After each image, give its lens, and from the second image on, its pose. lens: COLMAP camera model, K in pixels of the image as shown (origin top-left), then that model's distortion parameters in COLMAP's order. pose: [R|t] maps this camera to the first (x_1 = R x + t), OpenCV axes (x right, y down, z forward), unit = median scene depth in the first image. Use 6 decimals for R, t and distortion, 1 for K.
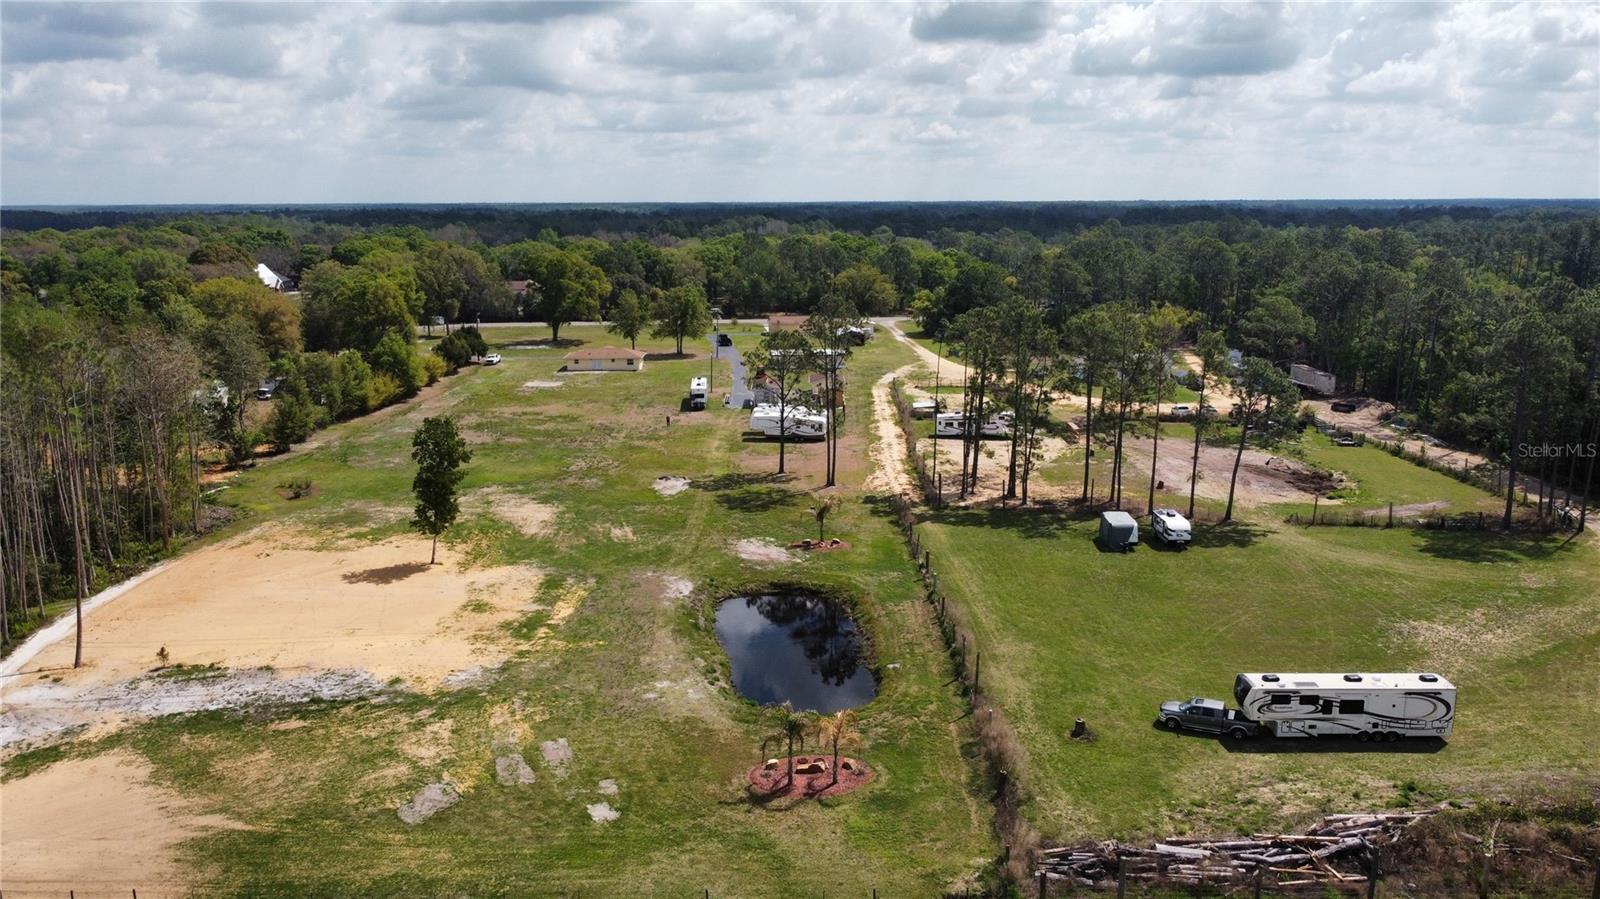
lens RADIAL K [[1204.8, 0, 801.0], [0, 1204.8, 449.0], [0, 0, 1]] dist [0.003504, -0.003580]
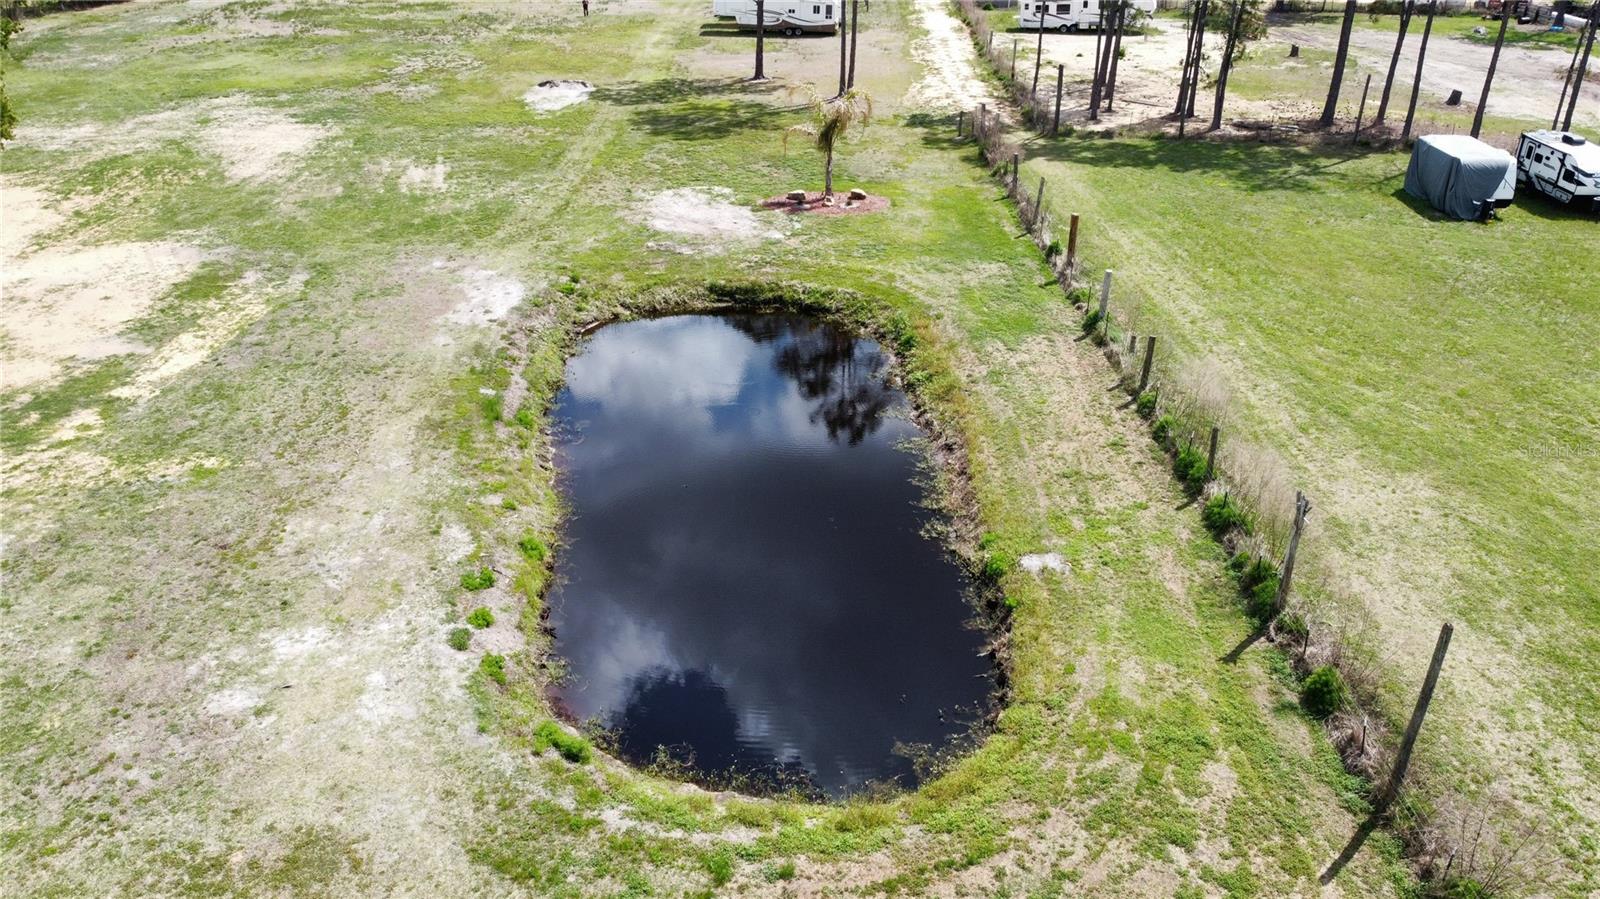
lens RADIAL K [[1204.8, 0, 801.1], [0, 1204.8, 448.4], [0, 0, 1]] dist [0.003504, -0.003580]
pose [[0.999960, 0.007470, -0.004847, 0.009287], [-0.005919, 0.964263, 0.264880, 0.046137], [0.006653, -0.264840, 0.964269, 0.501144]]
